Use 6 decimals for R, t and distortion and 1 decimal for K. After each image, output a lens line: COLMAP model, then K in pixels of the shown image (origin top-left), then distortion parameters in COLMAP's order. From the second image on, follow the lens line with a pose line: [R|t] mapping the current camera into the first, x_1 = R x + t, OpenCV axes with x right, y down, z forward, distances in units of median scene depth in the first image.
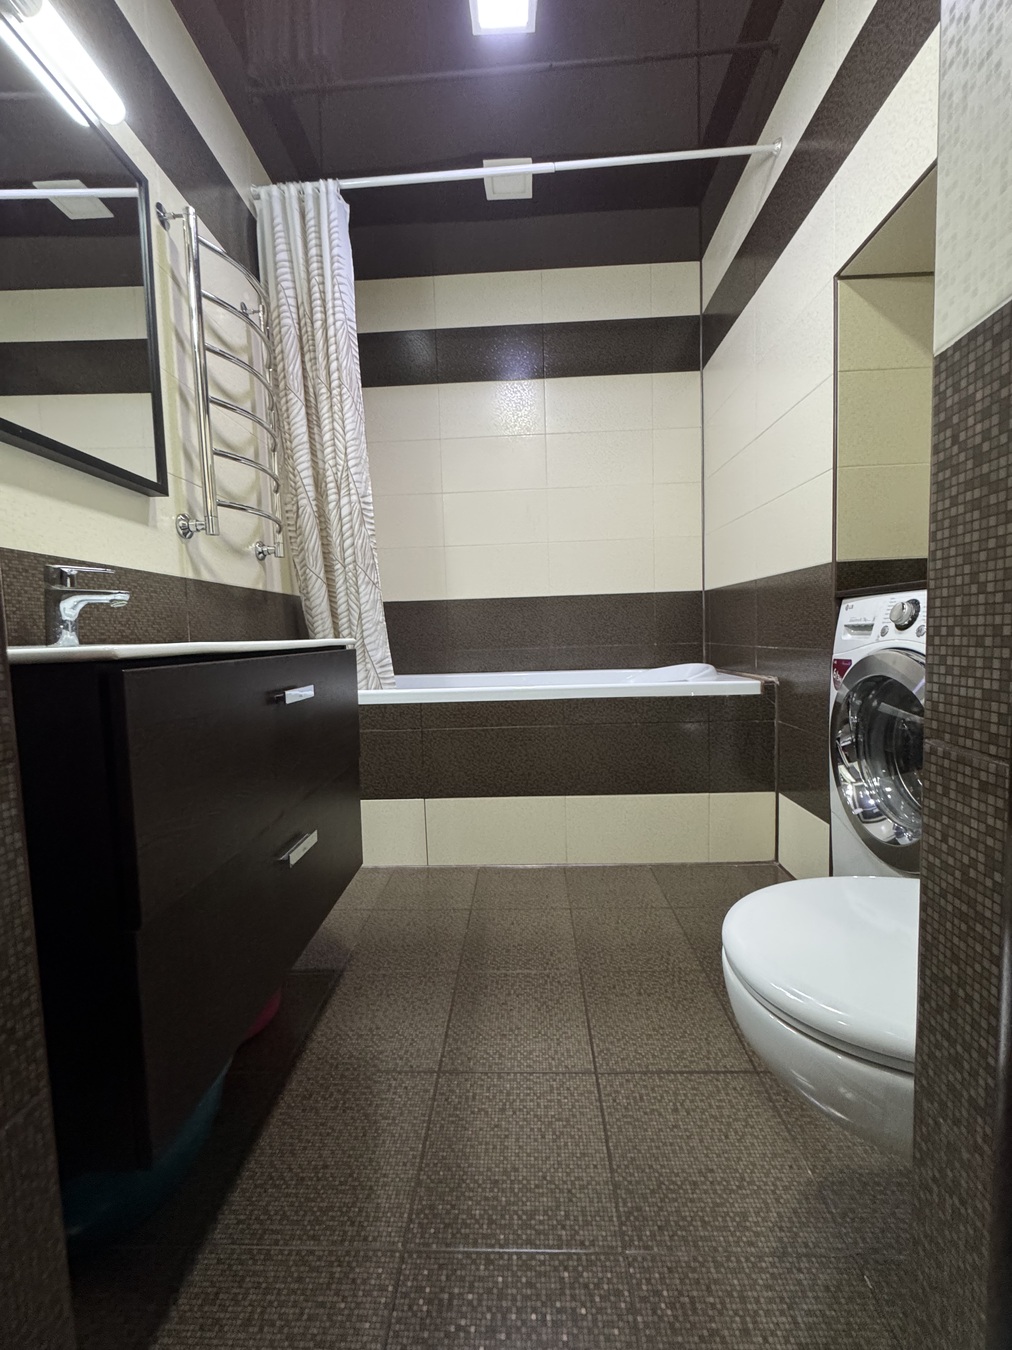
lens RADIAL K [[540.9, 0, 506.9], [0, 540.9, 675.3], [0, 0, 1]] dist [-0.000208, 0.001113]
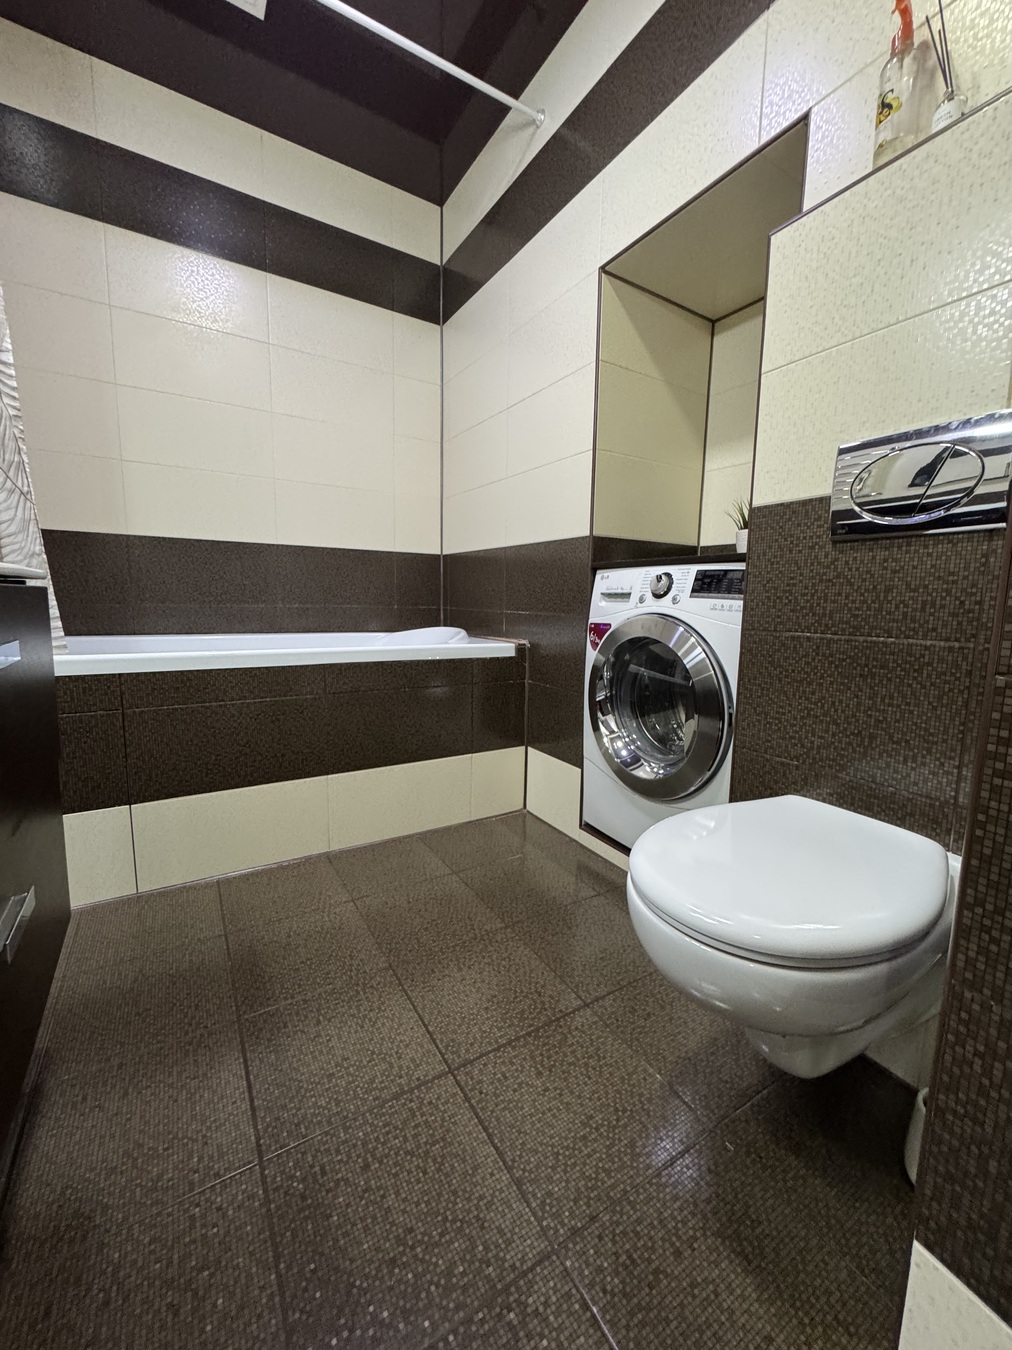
lens RADIAL K [[540.9, 0, 507.8], [0, 540.9, 674.5], [0, 0, 1]] dist [-0.000208, 0.001113]
pose [[0.831839, -0.029177, 0.554249, -0.156524], [-0.003089, 0.998358, 0.057192, 0.012129], [-0.555008, -0.049286, 0.830384, 0.148187]]
